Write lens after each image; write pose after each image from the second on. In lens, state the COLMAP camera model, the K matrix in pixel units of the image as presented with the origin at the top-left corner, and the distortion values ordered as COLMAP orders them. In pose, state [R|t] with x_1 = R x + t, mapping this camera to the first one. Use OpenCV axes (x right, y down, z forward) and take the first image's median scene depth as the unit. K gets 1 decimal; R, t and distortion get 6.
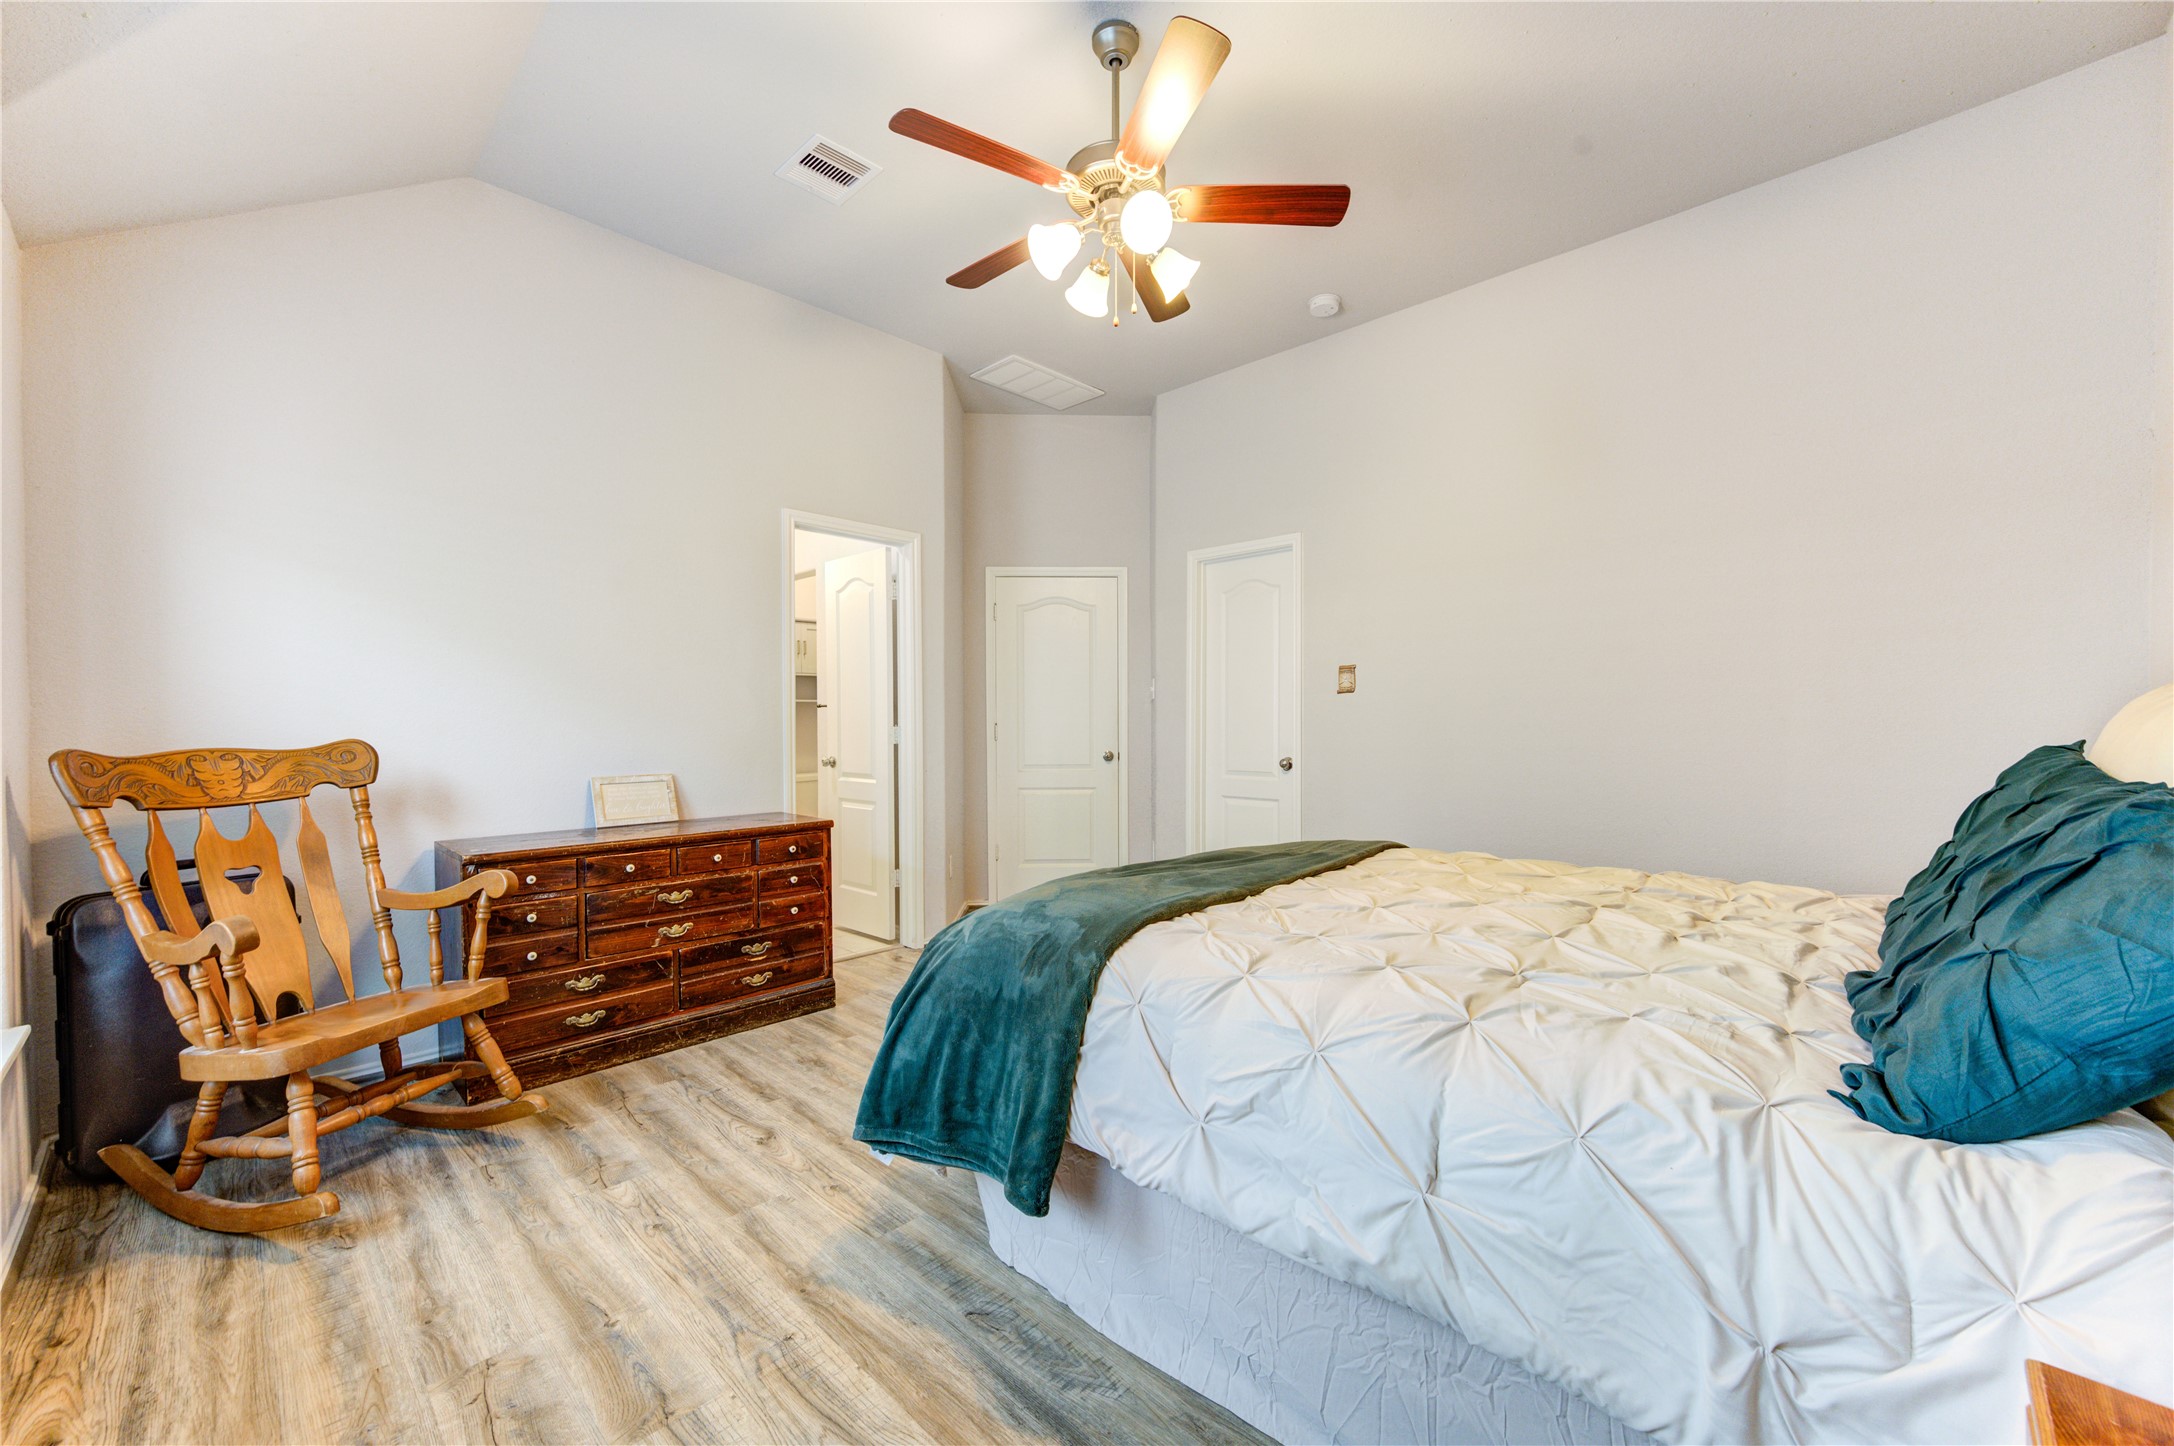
lens RADIAL K [[842.5, 0, 1090.8], [0, 842.5, 734.4], [0, 0, 1]] dist [0.001002, -0.000157]
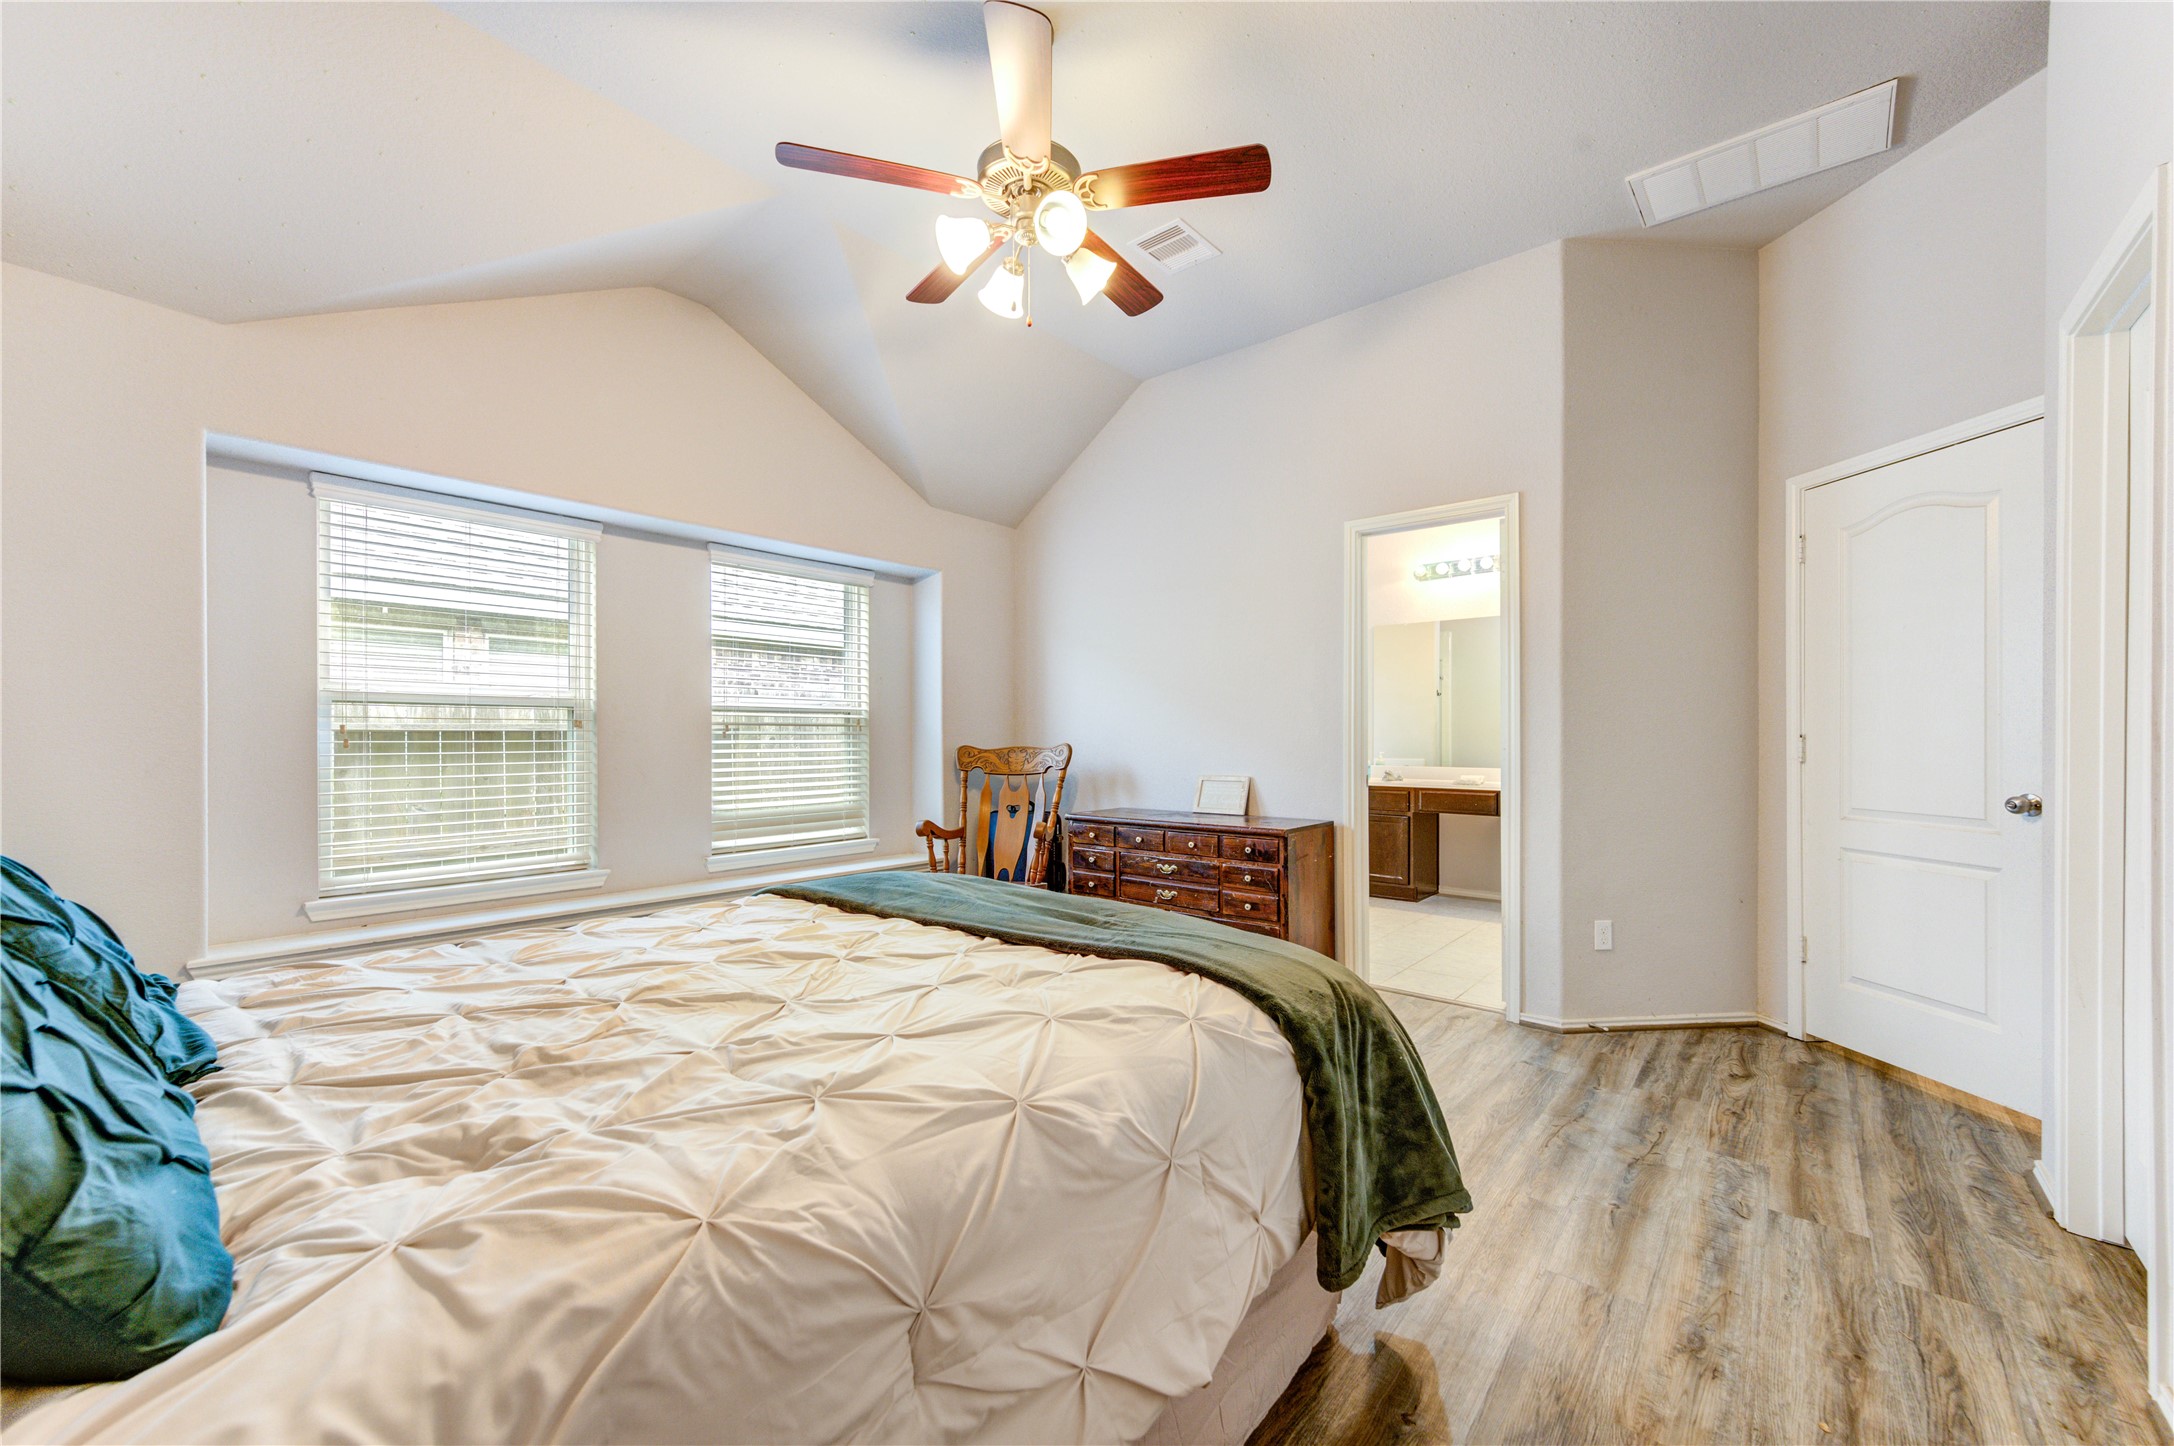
lens RADIAL K [[832.5, 0, 1090.6], [0, 832.5, 740.3], [0, 0, 1]] dist [-0.000867, -0.000093]
pose [[0.069841, 0.008642, -0.997521, 0.766829], [-0.013259, 0.999882, 0.007734, -0.012850], [0.997470, 0.012686, 0.069947, 0.781461]]
